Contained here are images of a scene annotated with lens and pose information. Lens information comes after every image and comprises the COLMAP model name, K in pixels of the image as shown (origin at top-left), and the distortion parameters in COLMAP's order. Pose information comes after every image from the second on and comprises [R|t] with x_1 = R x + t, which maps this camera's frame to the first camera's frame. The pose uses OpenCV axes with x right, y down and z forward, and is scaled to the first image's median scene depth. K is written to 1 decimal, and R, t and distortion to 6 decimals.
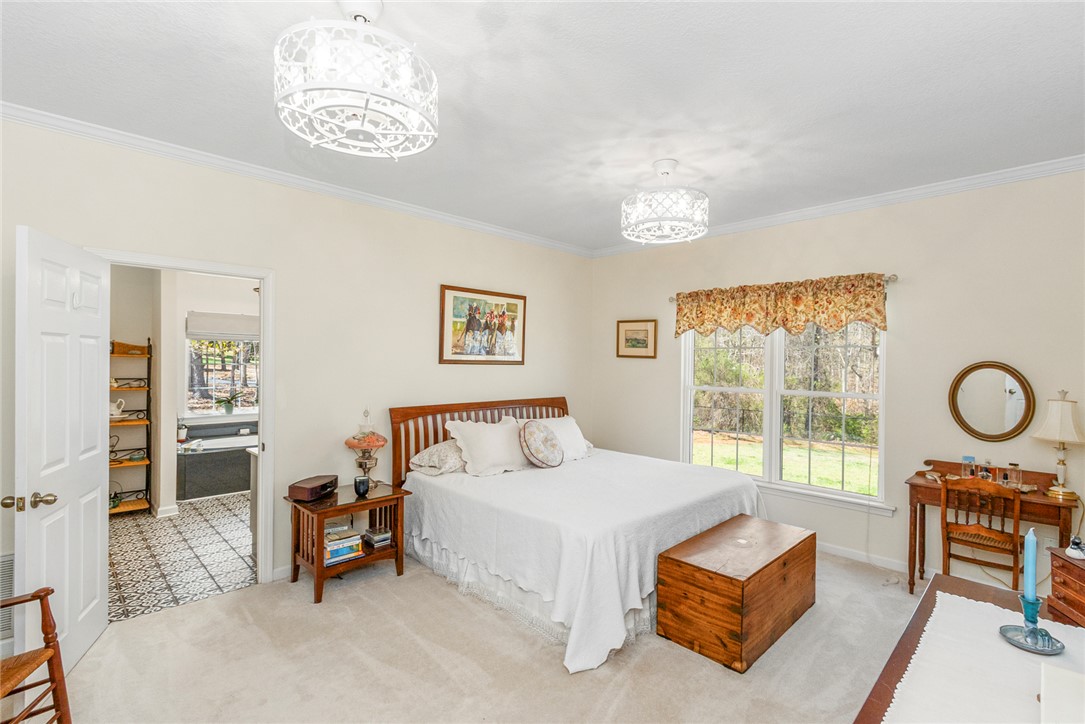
lens RADIAL K [[497.3, 0, 539.0], [0, 497.3, 361.0], [0, 0, 1]] dist [-0.004796, 0.000252]
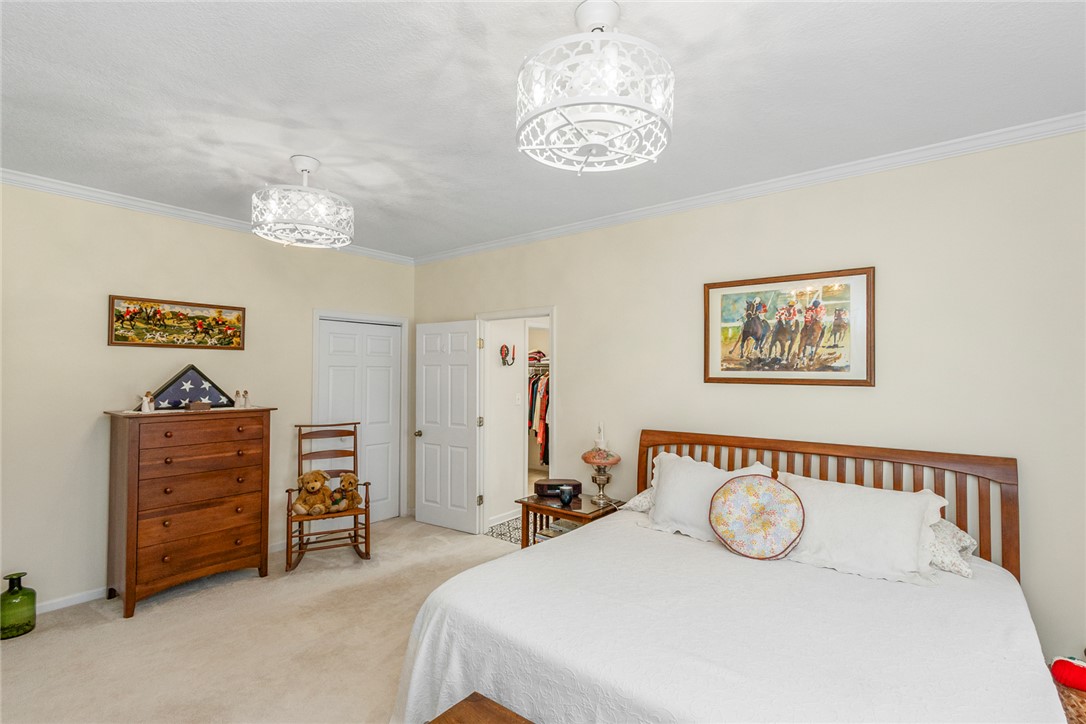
lens RADIAL K [[497.7, 0, 544.4], [0, 497.7, 359.3], [0, 0, 1]] dist [-0.004796, 0.000252]
pose [[0.137100, -0.045198, -0.989526, 0.535855], [-0.010744, 0.998832, -0.047112, 0.008012], [0.990499, 0.017090, 0.136454, 0.608742]]
